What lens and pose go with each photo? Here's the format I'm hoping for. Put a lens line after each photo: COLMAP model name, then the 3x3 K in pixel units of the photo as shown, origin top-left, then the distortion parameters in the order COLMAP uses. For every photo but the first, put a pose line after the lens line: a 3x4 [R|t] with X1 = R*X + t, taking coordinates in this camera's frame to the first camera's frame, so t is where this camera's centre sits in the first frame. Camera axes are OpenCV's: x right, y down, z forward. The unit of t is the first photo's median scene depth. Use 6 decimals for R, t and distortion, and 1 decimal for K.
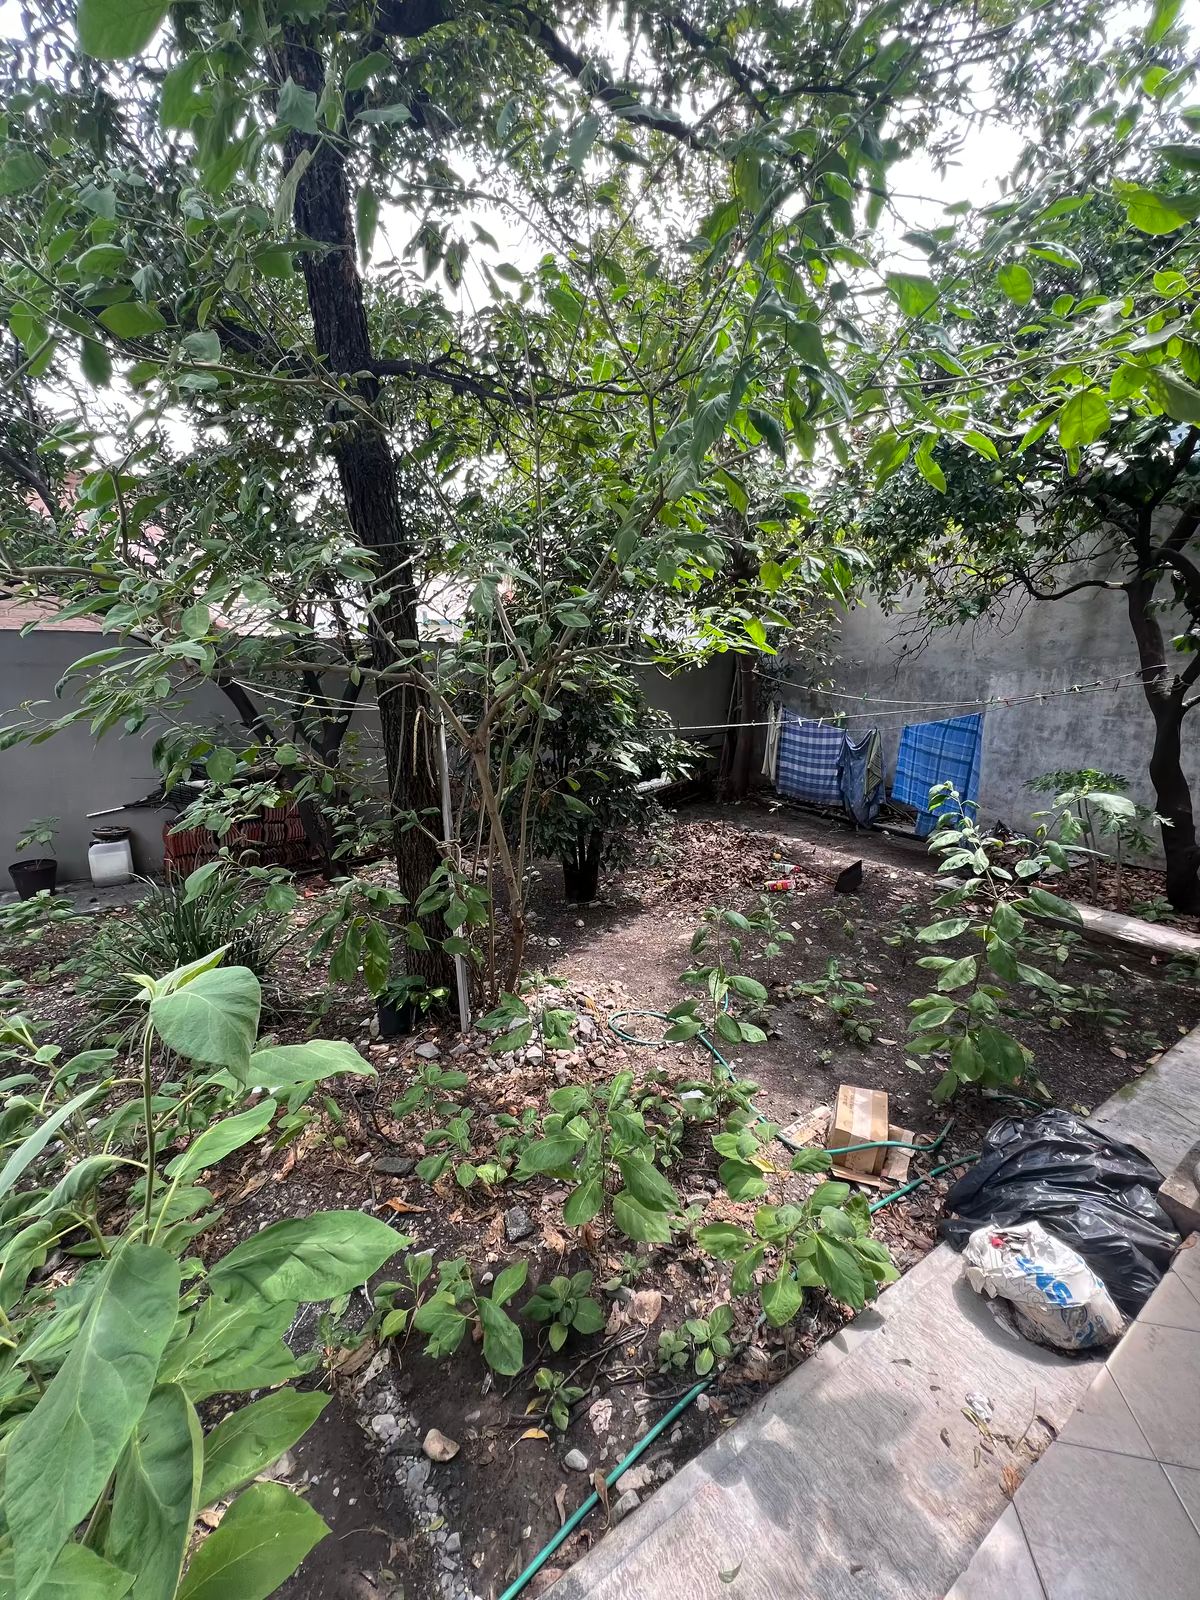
lens RADIAL K [[636.4, 0, 600.0], [0, 636.4, 800.0], [0, 0, 1]] dist [-0.001874, 0.000243]
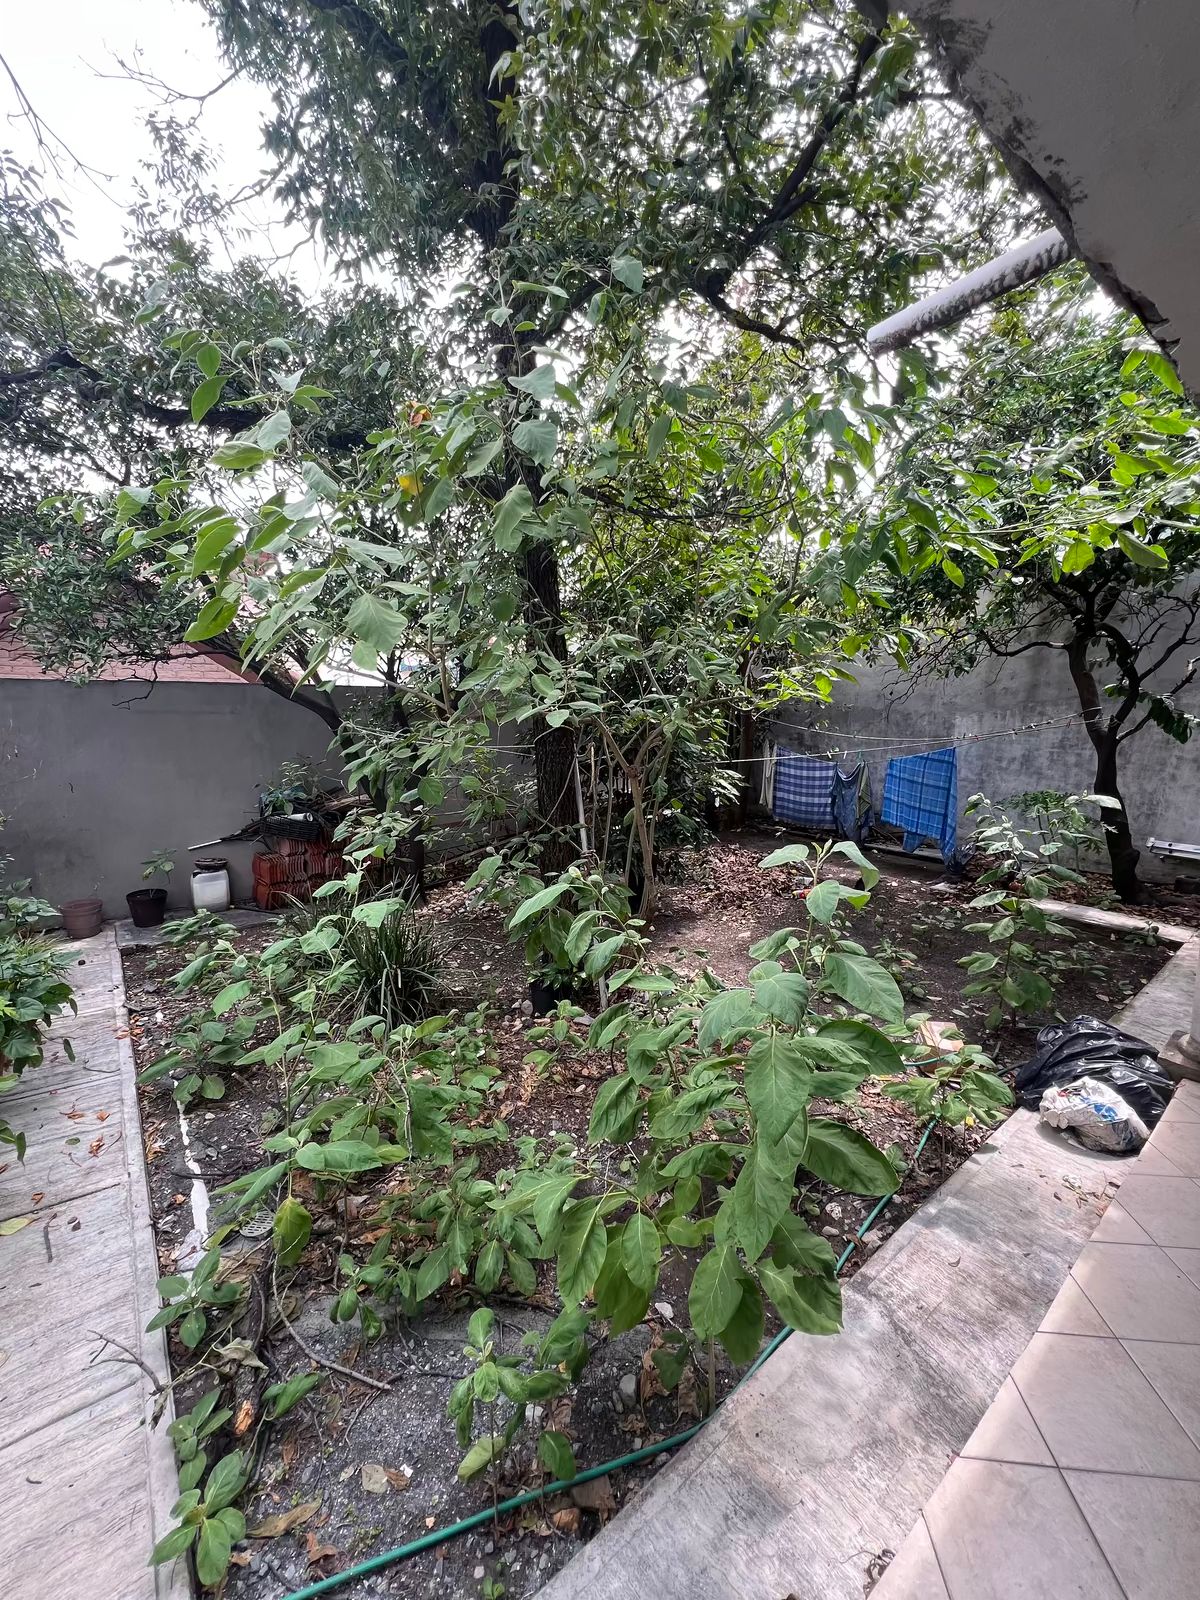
lens RADIAL K [[636.4, 0, 600.0], [0, 636.4, 800.0], [0, 0, 1]] dist [-0.001874, 0.000243]
pose [[0.995979, -0.017466, 0.087871, -0.242333], [0.023135, 0.997687, -0.063924, 0.033769], [-0.086551, 0.065700, 0.994079, -0.182480]]
